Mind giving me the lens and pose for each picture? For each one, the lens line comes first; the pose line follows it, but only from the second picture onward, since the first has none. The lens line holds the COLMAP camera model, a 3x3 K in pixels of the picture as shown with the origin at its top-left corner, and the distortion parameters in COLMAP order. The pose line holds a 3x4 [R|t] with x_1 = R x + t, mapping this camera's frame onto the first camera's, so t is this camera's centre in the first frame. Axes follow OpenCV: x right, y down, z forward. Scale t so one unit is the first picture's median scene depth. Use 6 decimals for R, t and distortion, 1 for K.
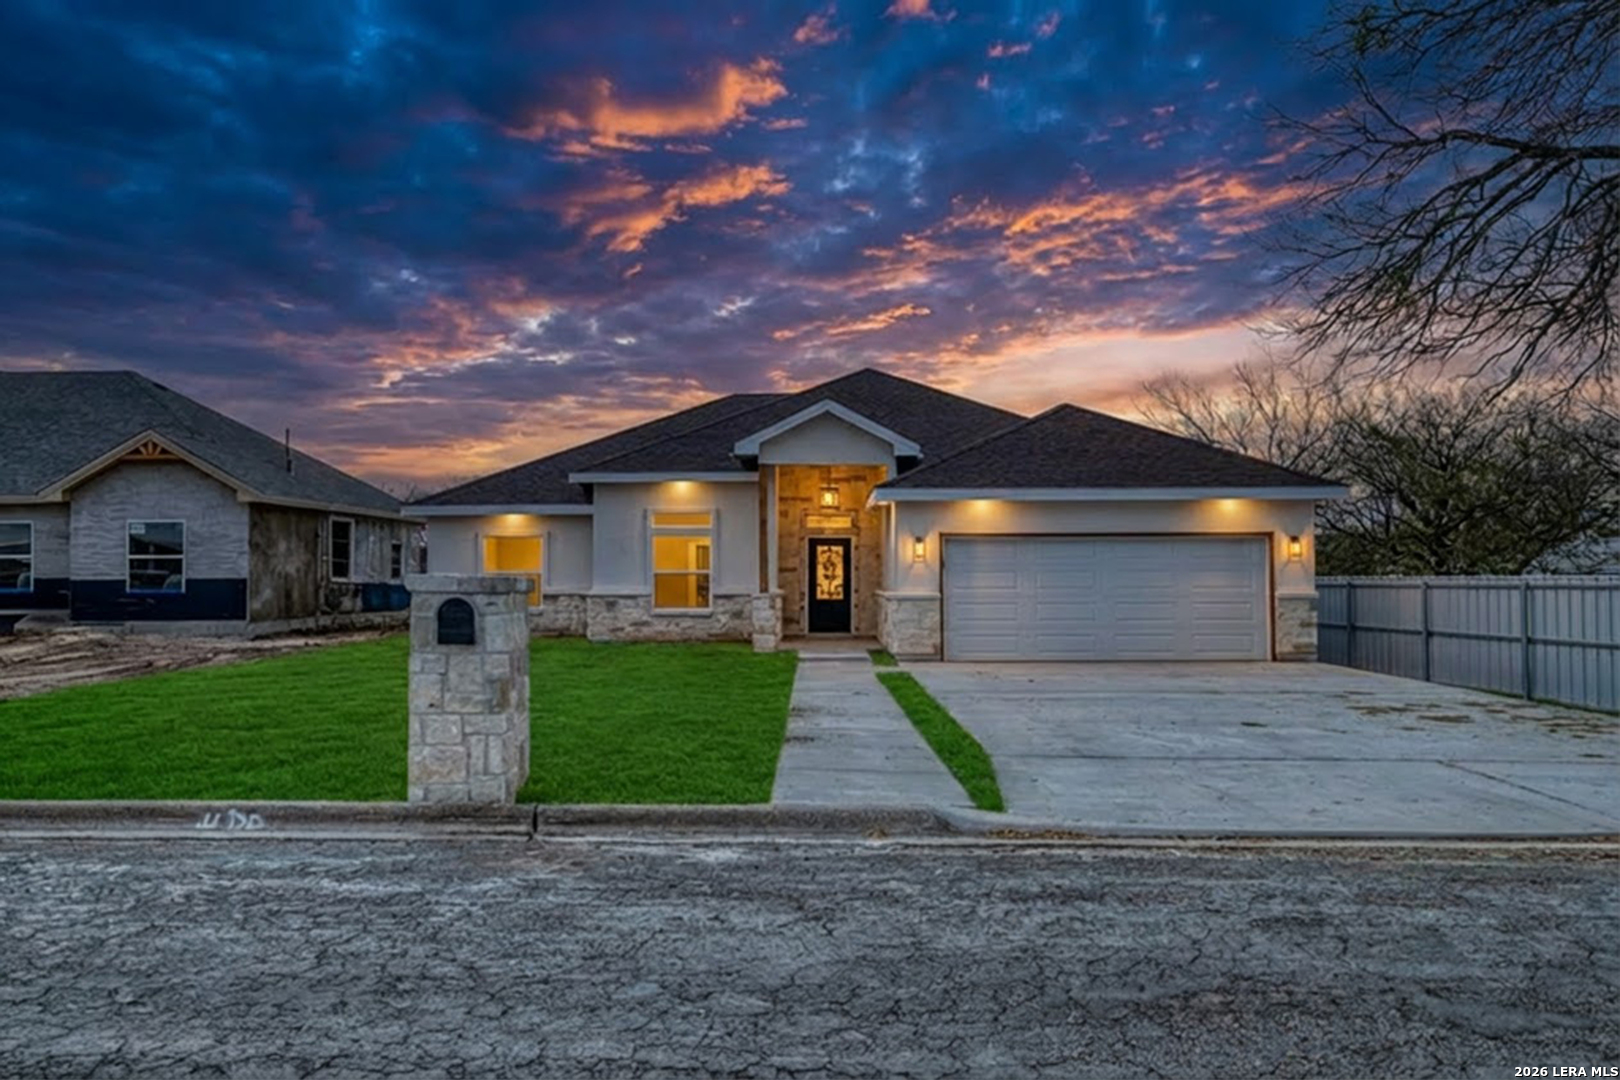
lens RADIAL K [[1328.6, 0, 810.0], [0, 1328.6, 540.0], [0, 0, 1]] dist [0.007645, 0.000772]
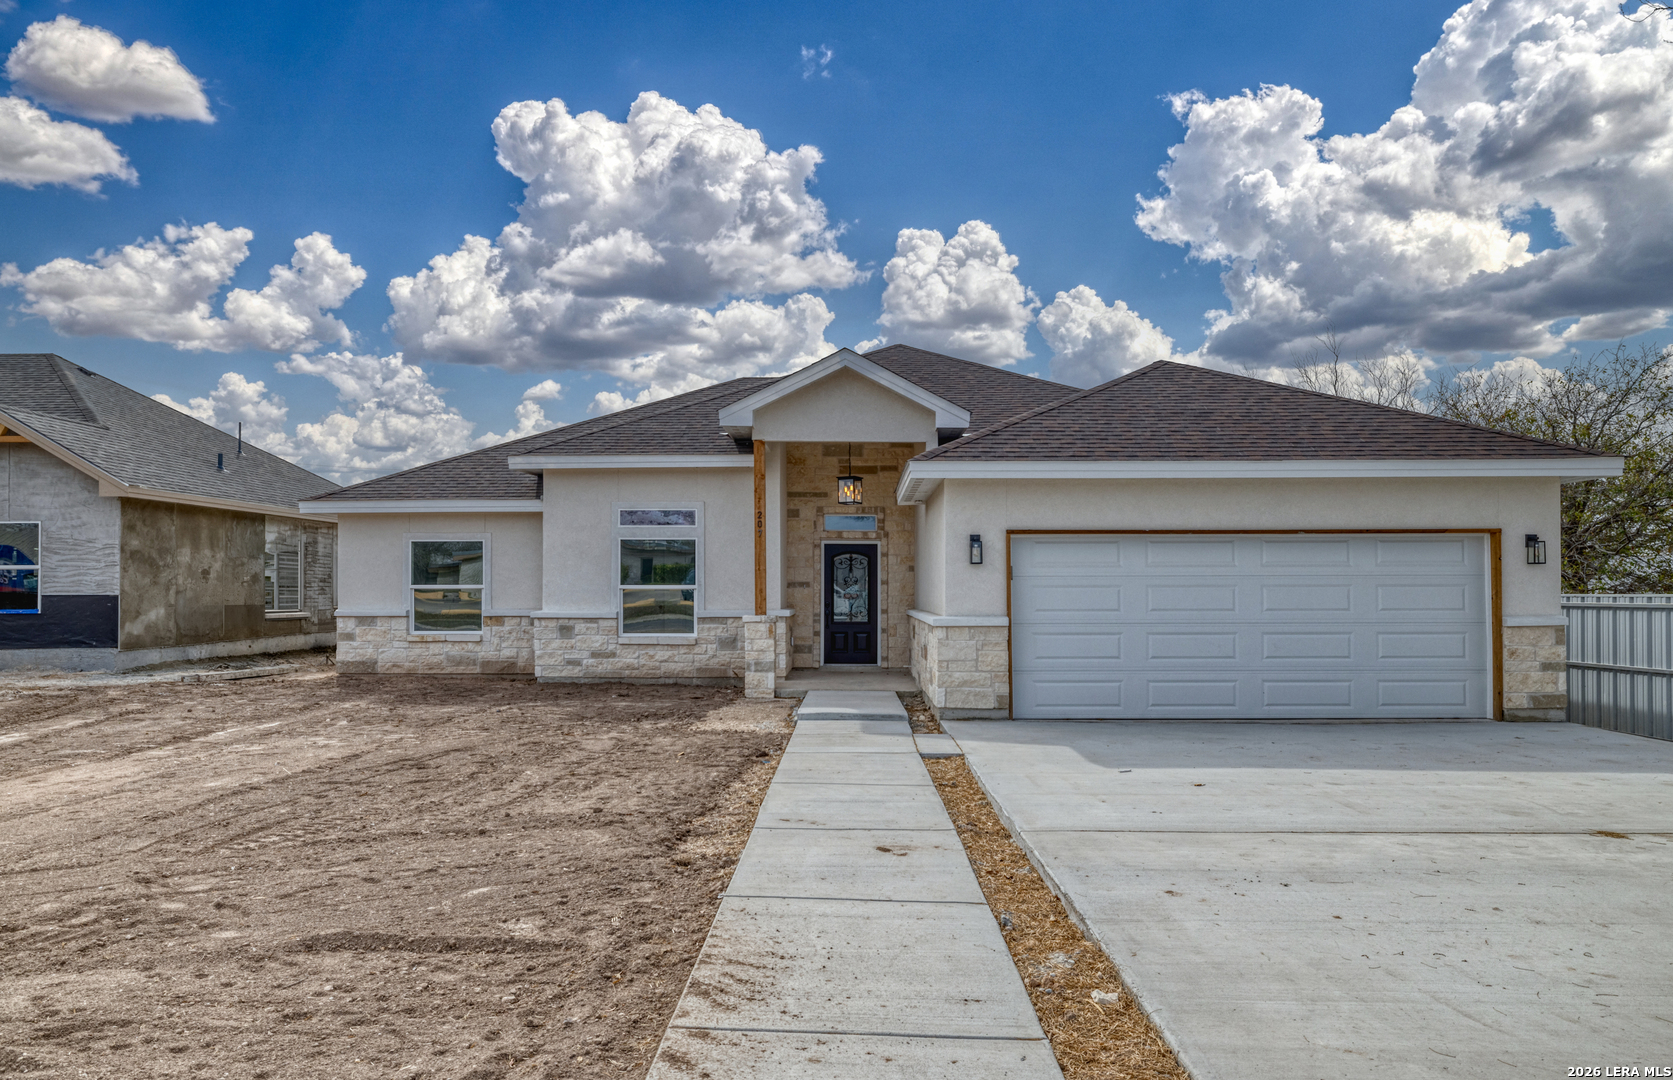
lens RADIAL K [[1081.2, 0, 839.9], [0, 1081.2, 580.8], [0, 0, 1]] dist [-0.002414, 0.000845]
pose [[0.999985, 0.001194, -0.005267, 0.012256], [-0.001116, 0.999889, 0.014857, 0.010762], [0.005284, -0.014851, 0.999876, 0.368899]]
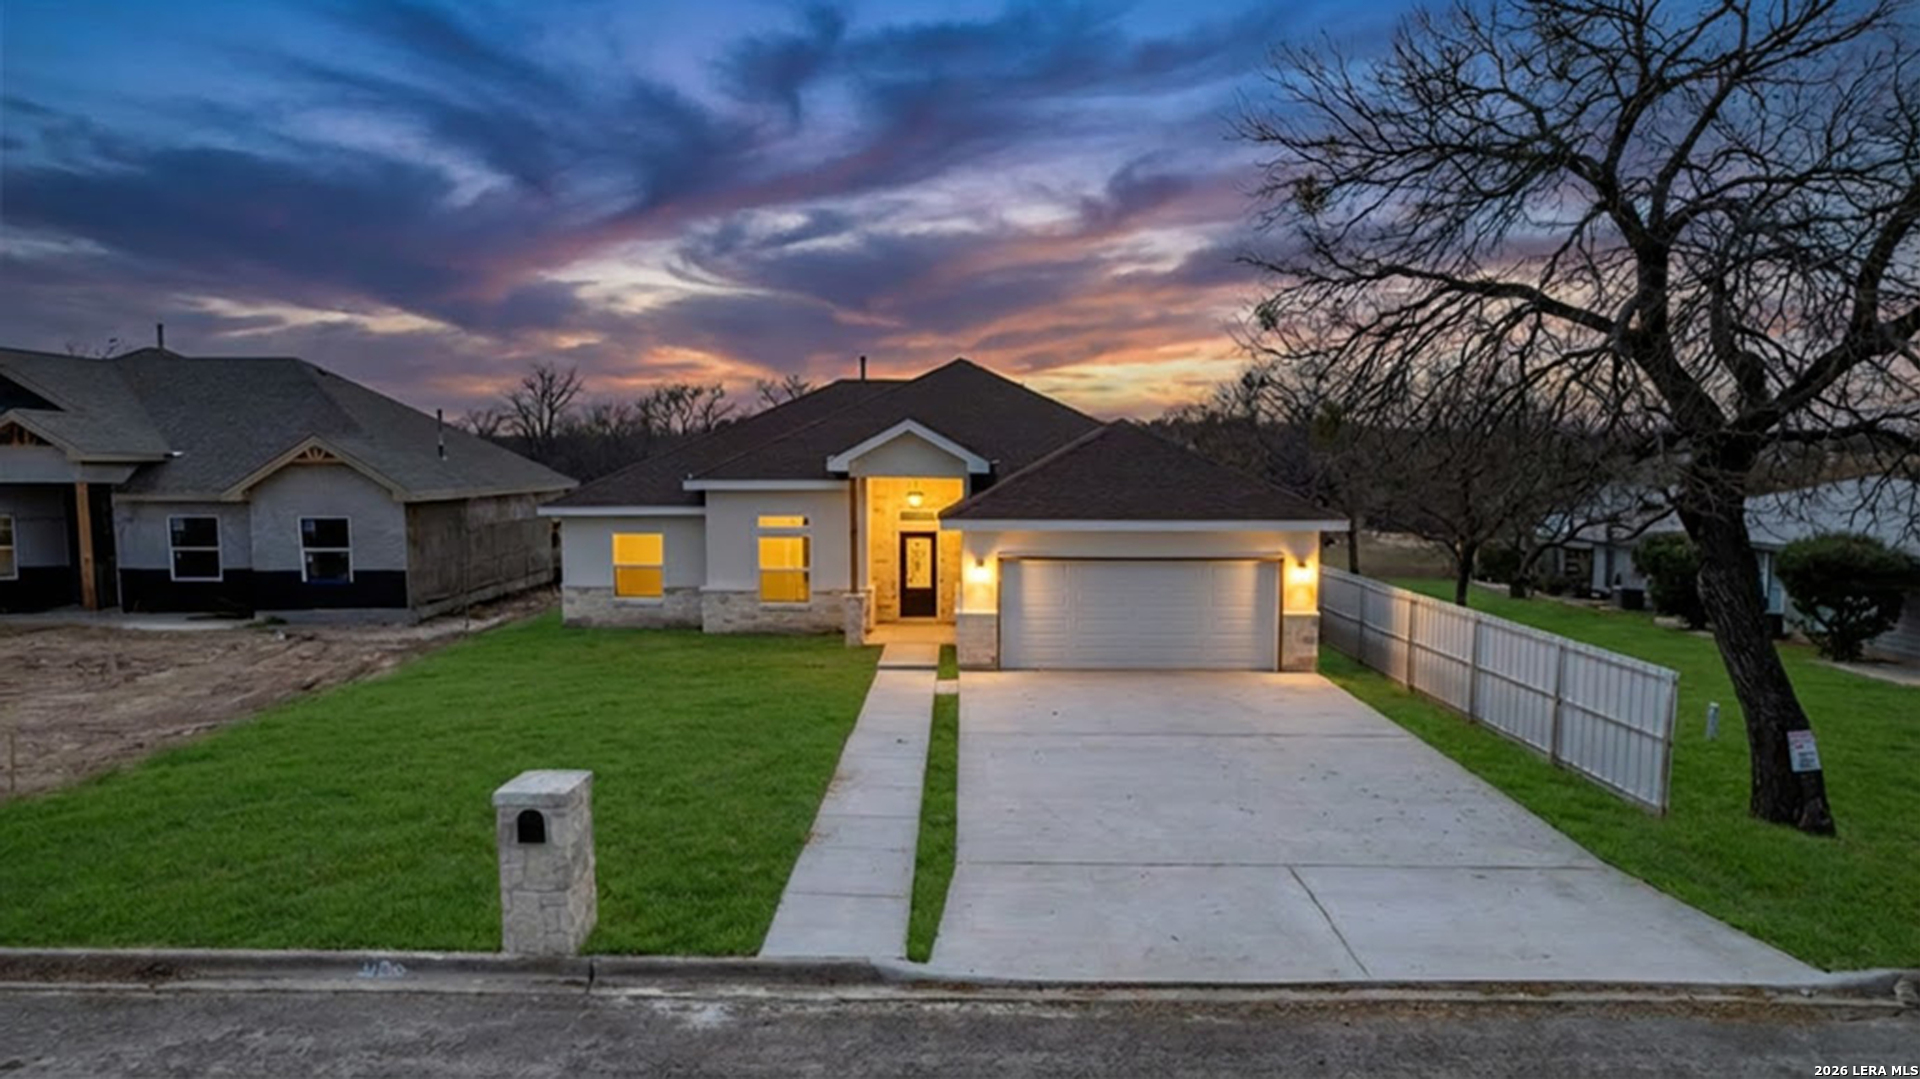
lens RADIAL K [[1283.9, 0, 965.0], [0, 1283.9, 543.0], [0, 0, 1]] dist [-0.024866, 0.004019]
pose [[0.999965, -0.008282, 0.001438, 0.055613], [0.008091, 0.994699, 0.102515, -0.108759], [-0.002279, -0.102499, 0.994730, -0.090400]]
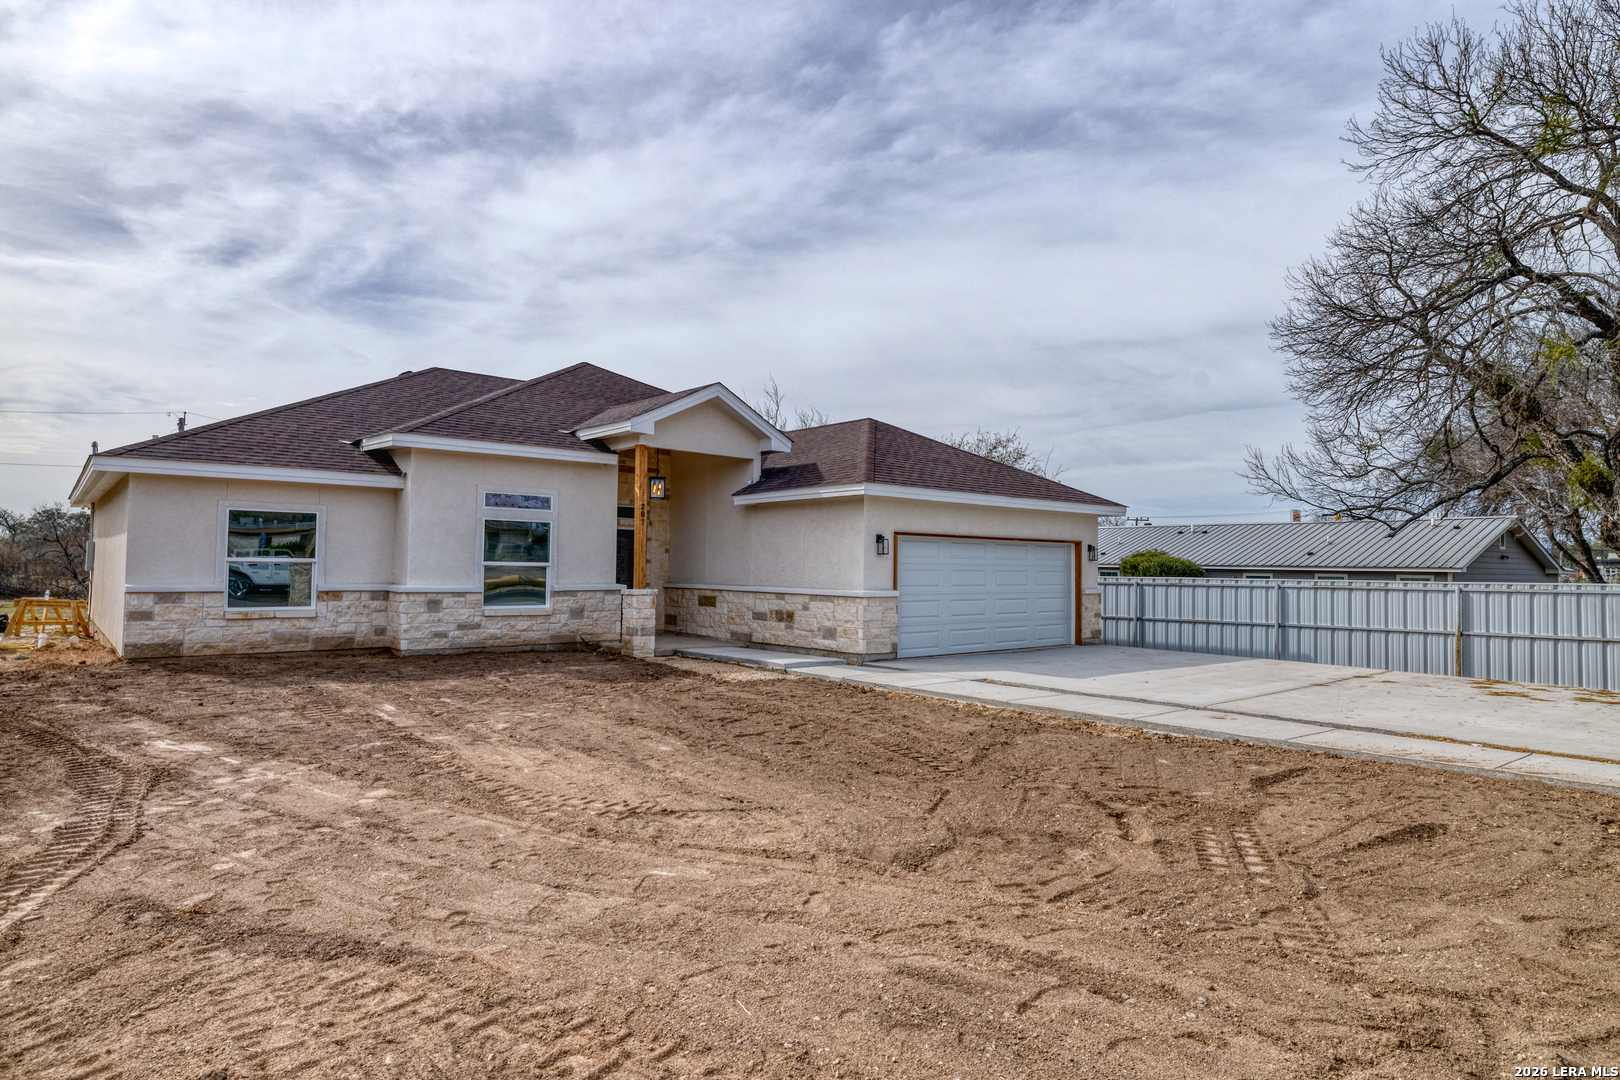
lens RADIAL K [[903.9, 0, 810.0], [0, 903.9, 540.0], [0, 0, 1]] dist [0.000906, 0.000093]
pose [[0.752827, 0.032114, 0.657435, -0.333342], [-0.031711, 0.999419, -0.012506, 0.009796], [-0.657454, -0.011433, 0.753408, 0.432402]]
